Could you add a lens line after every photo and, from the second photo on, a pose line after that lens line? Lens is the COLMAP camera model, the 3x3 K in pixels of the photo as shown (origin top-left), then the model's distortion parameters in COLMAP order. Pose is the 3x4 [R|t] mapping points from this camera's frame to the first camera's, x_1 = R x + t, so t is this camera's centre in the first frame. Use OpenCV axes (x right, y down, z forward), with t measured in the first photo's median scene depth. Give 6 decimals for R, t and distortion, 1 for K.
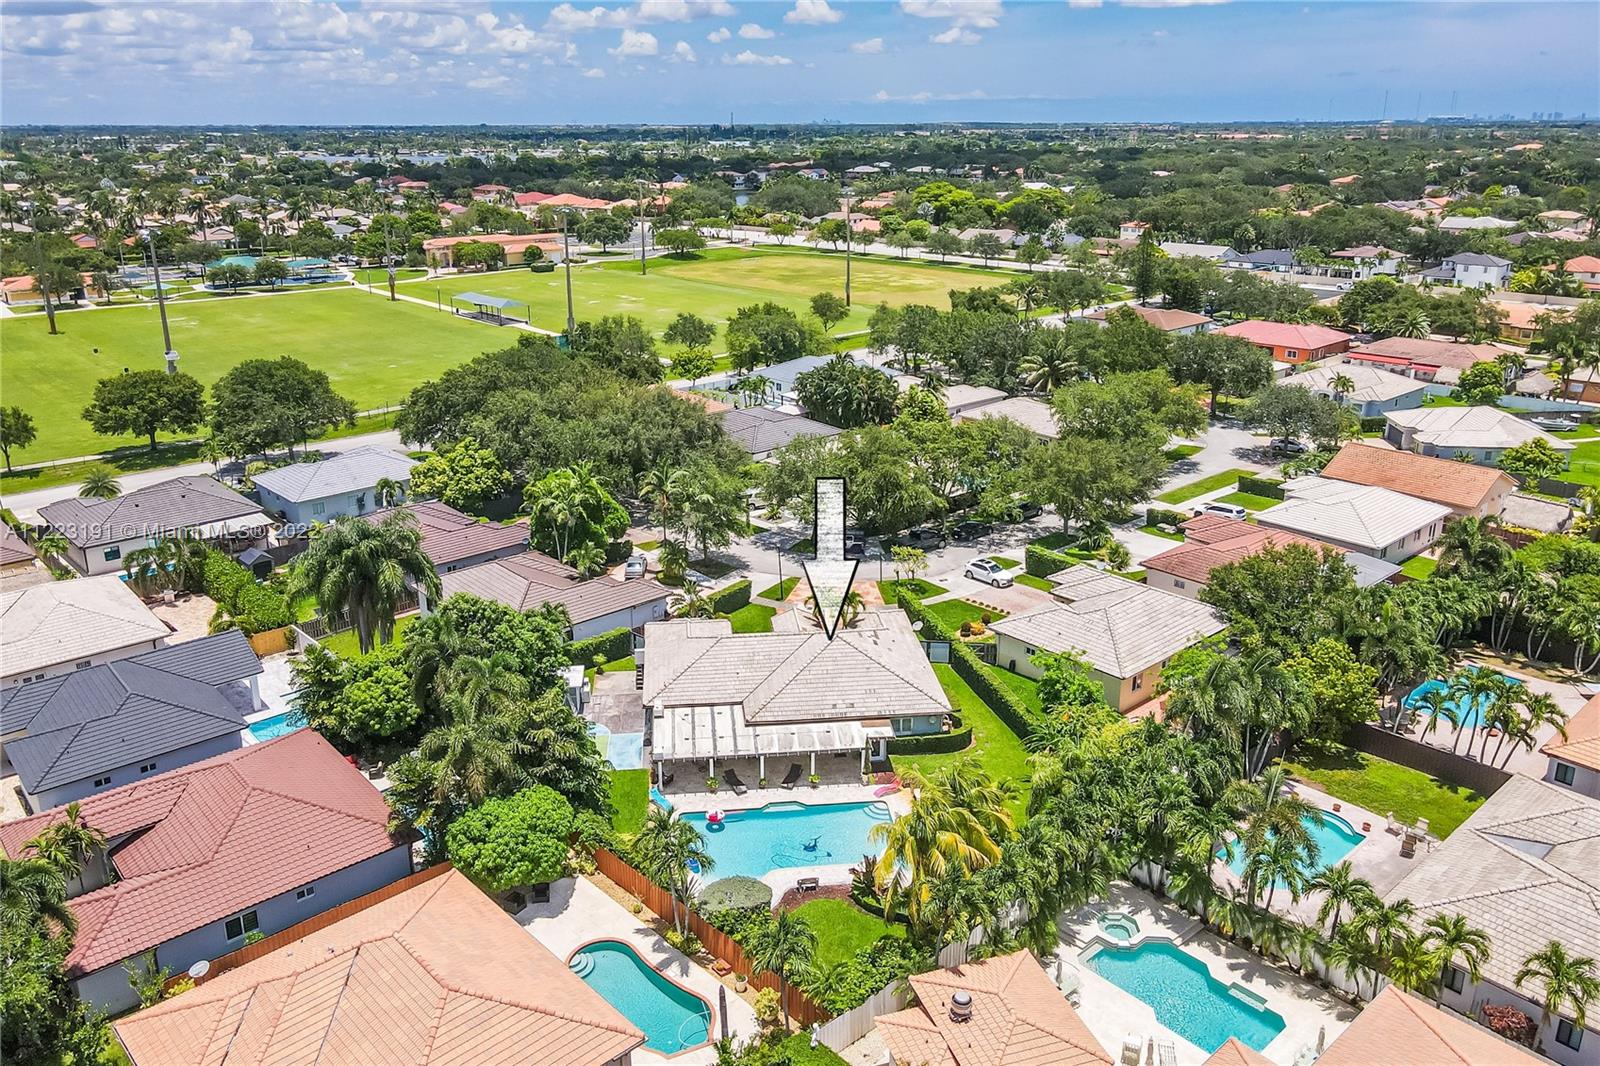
lens RADIAL K [[1191.1, 0, 799.9], [0, 1191.1, 534.4], [0, 0, 1]] dist [0.003523, 0.013701]
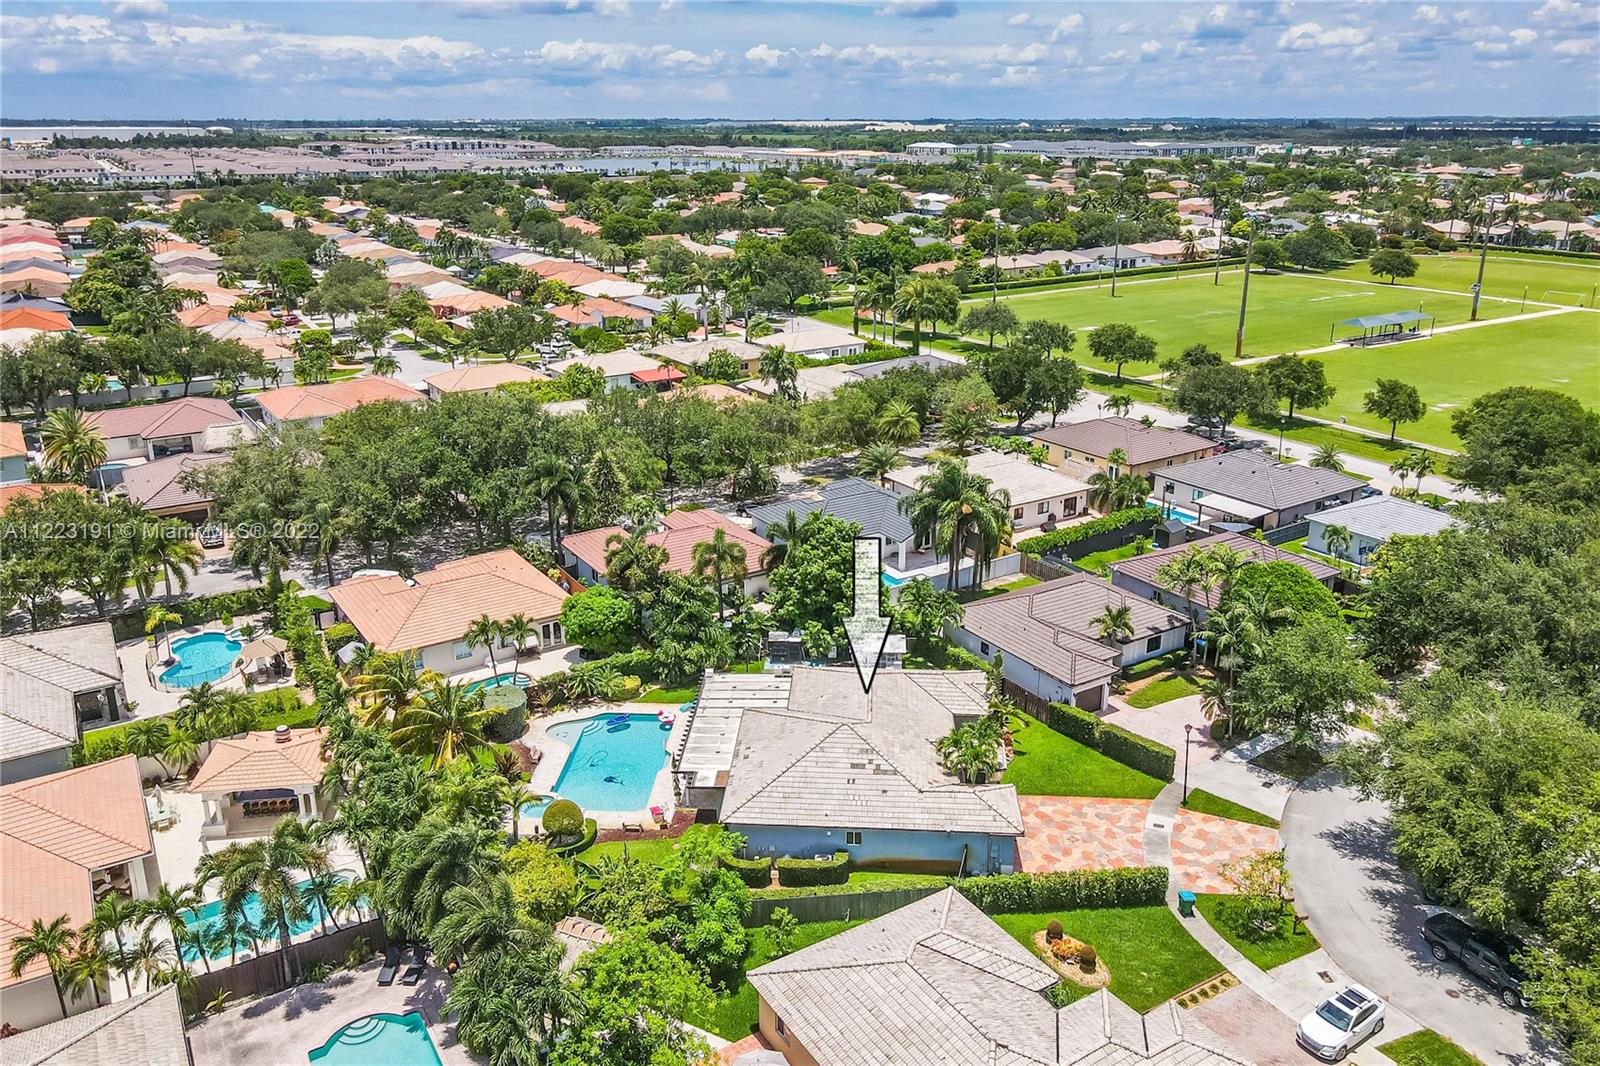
lens RADIAL K [[1191.1, 0, 801.2], [0, 1191.1, 536.4], [0, 0, 1]] dist [0.003523, 0.013701]
pose [[-0.165051, 0.332232, -0.928644, 0.194490], [-0.323253, 0.871329, 0.369179, -0.084630], [0.931808, 0.361121, -0.036419, 0.231966]]
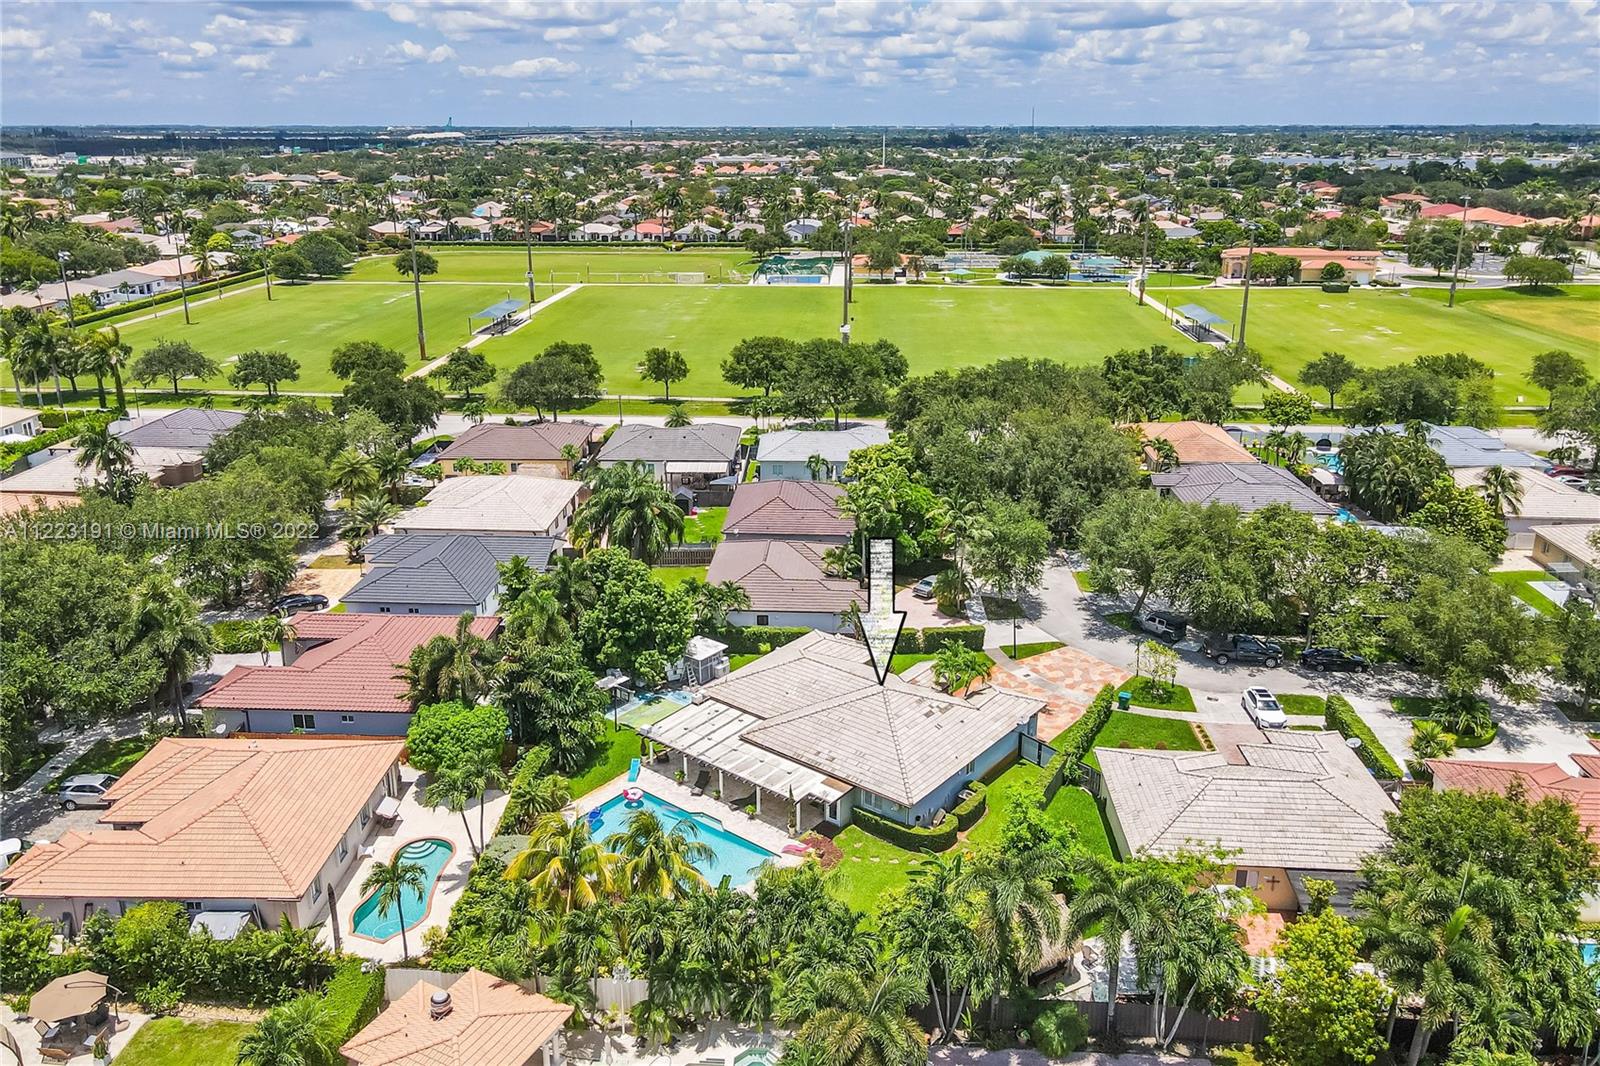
lens RADIAL K [[1191.1, 0, 798.7], [0, 1191.1, 527.8], [0, 0, 1]] dist [0.003523, 0.013701]
pose [[0.700861, 0.232145, -0.674465, 0.144776], [-0.234974, 0.967920, 0.088979, -0.026789], [0.673484, 0.096120, 0.732926, 0.059819]]
